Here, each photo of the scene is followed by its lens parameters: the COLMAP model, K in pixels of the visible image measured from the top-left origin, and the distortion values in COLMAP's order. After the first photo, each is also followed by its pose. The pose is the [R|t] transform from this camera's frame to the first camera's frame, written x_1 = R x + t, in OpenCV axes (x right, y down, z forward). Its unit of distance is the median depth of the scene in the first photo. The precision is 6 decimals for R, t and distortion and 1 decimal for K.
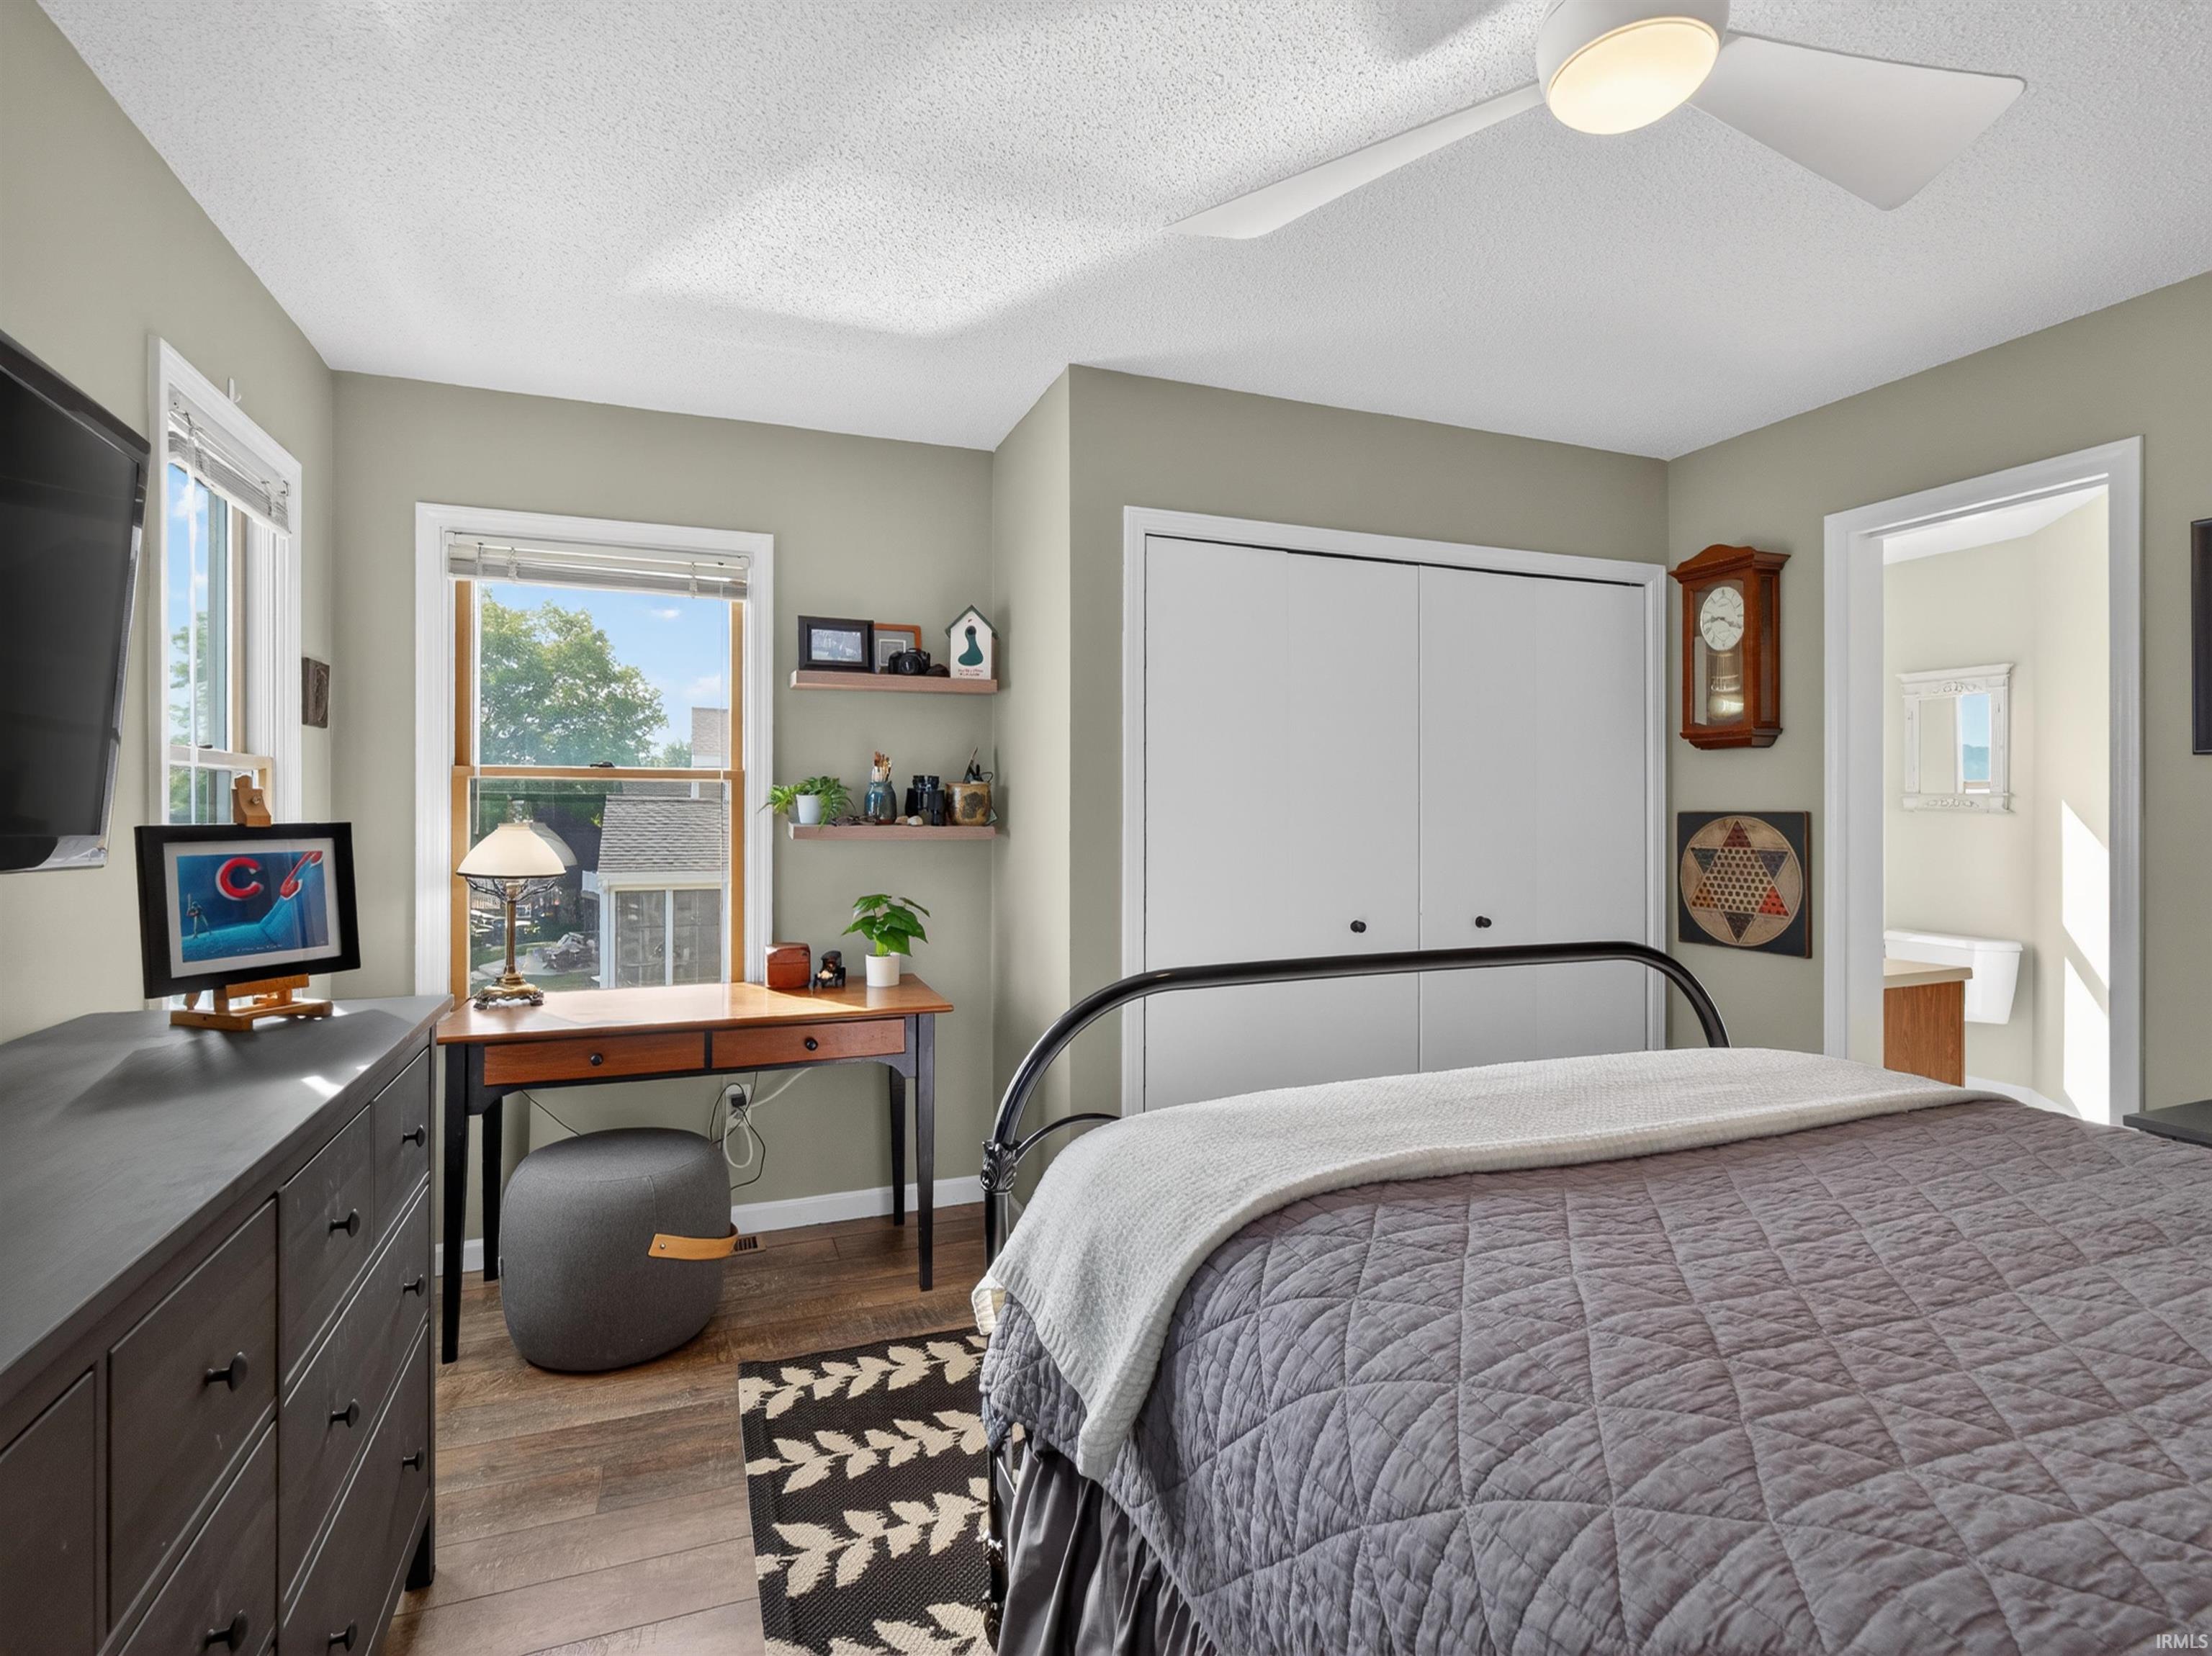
lens RADIAL K [[1062.9, 0, 1090.3], [0, 1062.9, 814.2], [0, 0, 1]] dist [0.006059, 0.000778]
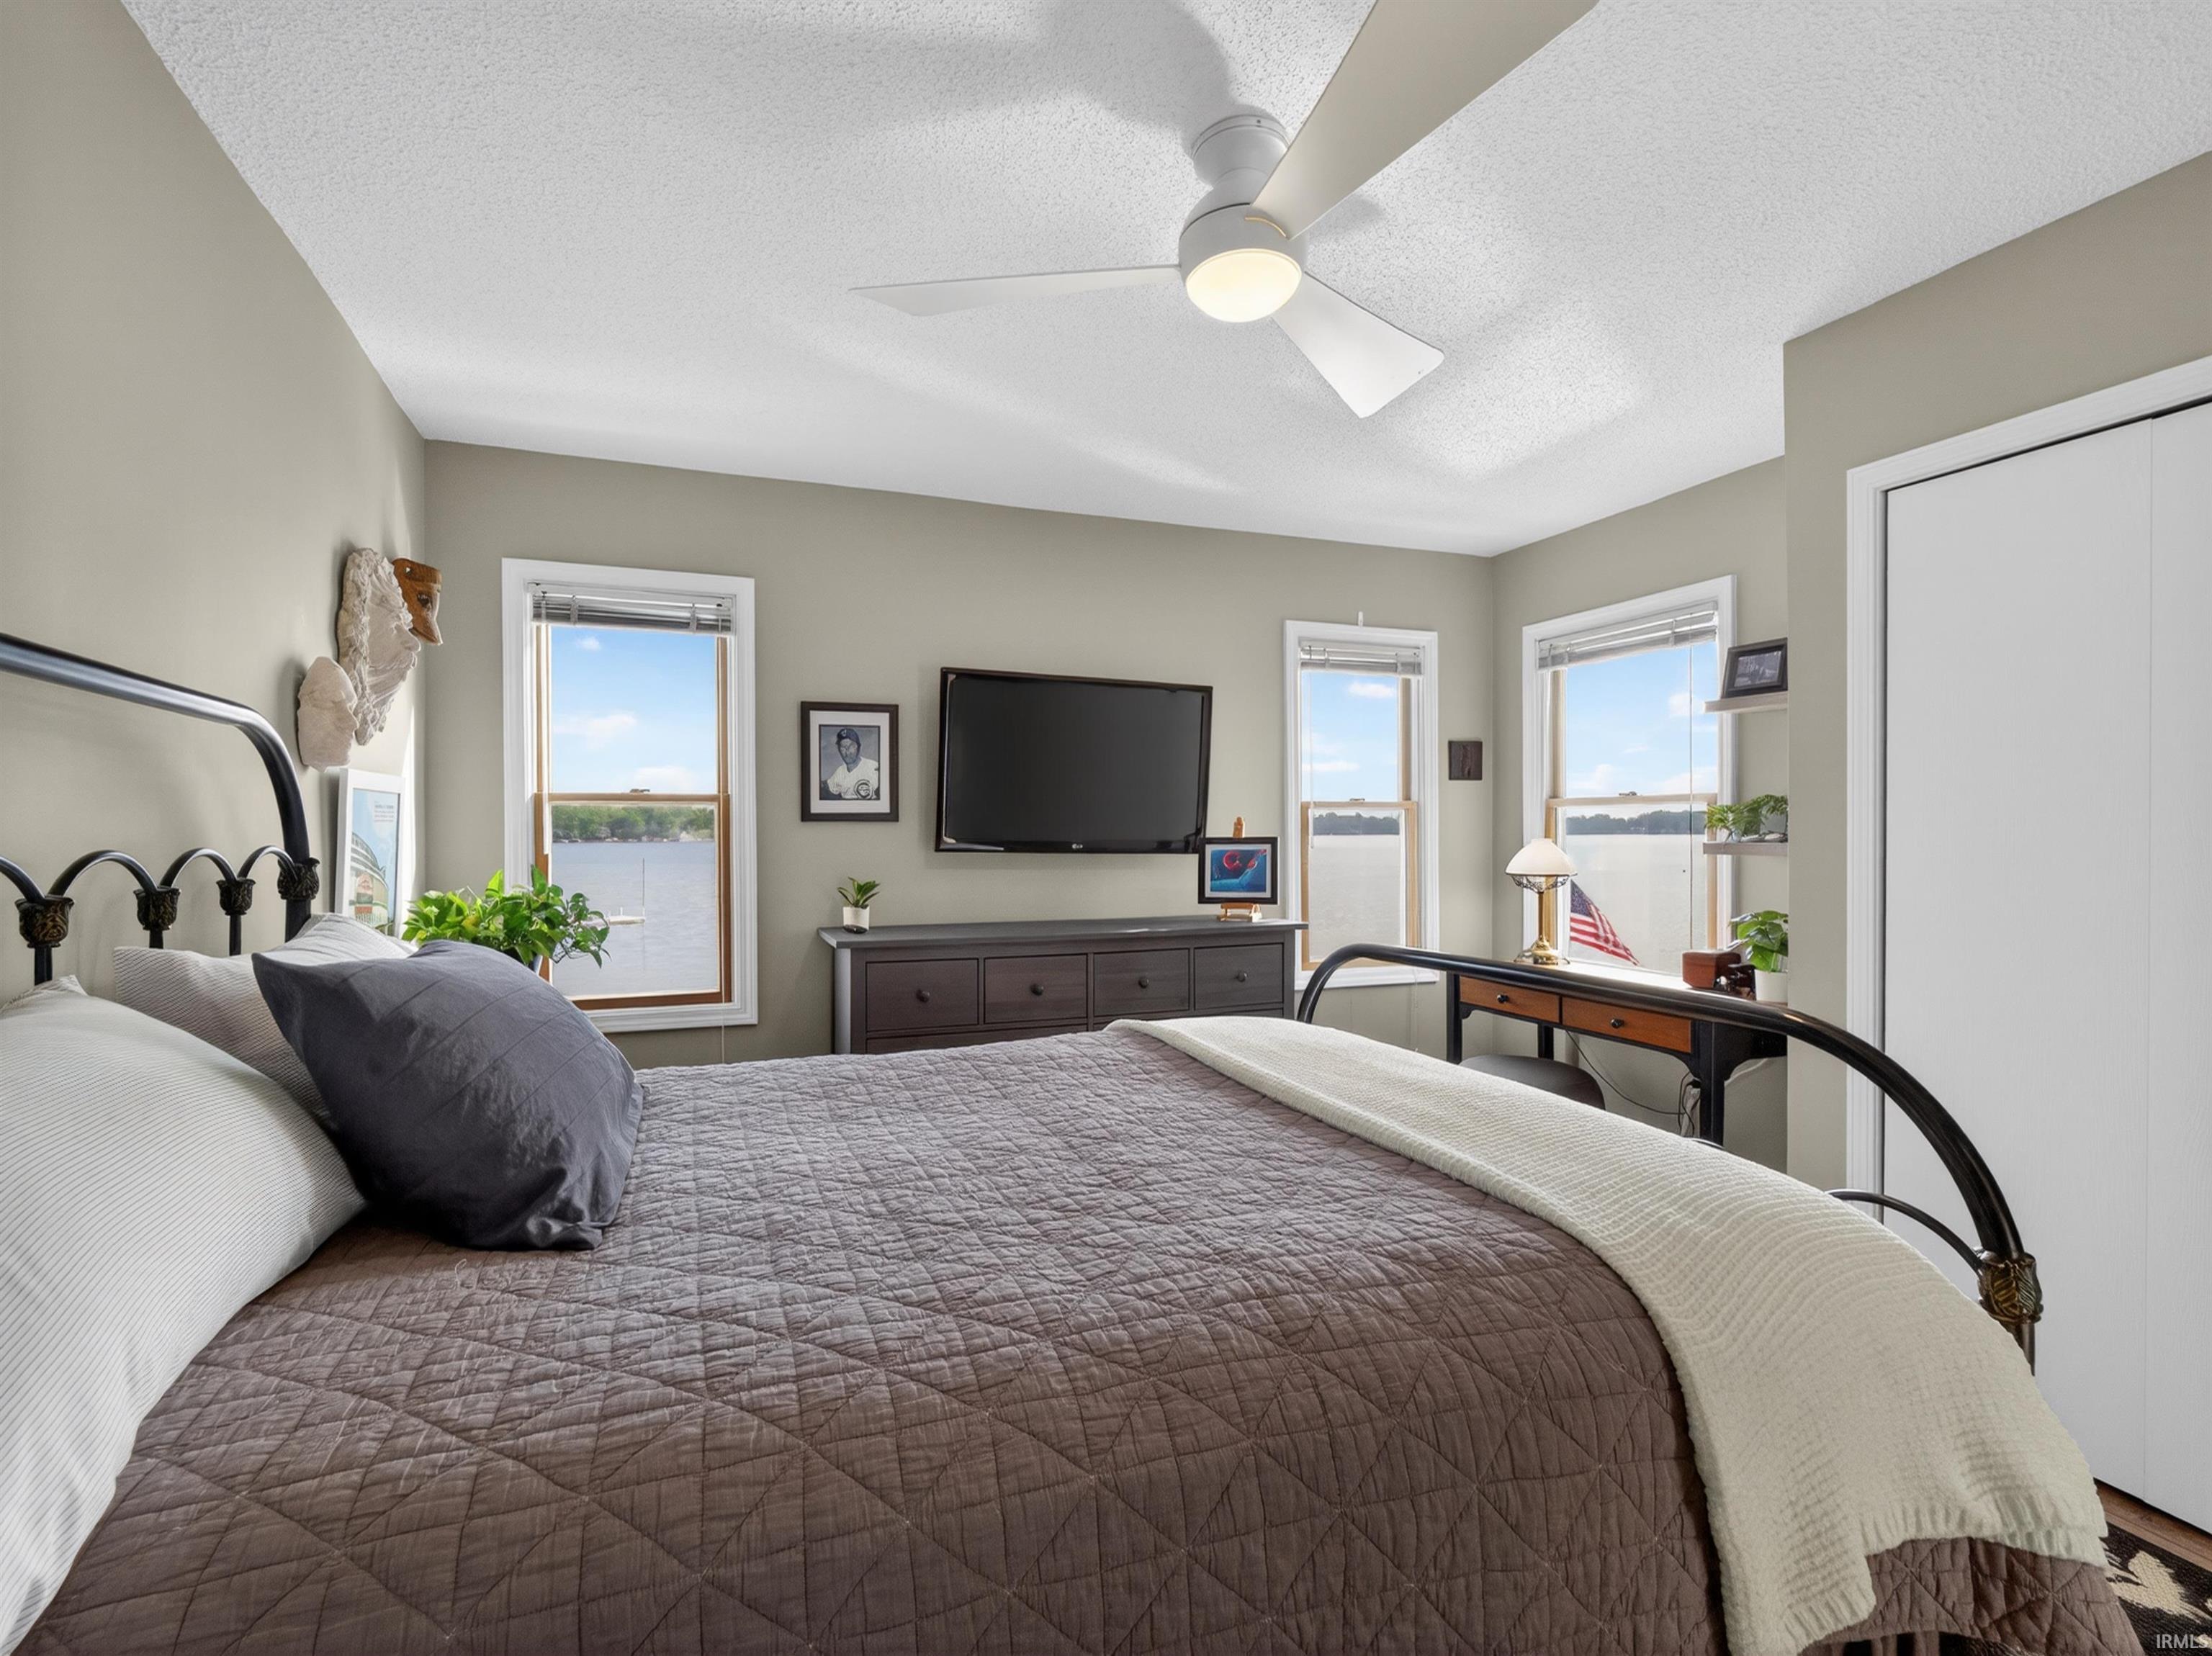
lens RADIAL K [[1062.9, 0, 1097.9], [0, 1062.9, 837.5], [0, 0, 1]] dist [0.006059, 0.000778]
pose [[-0.000091, 0.004788, -0.999989, 1.459653], [0.003707, 0.999982, 0.004788, -0.002285], [0.999993, -0.003706, -0.000109, 0.643082]]
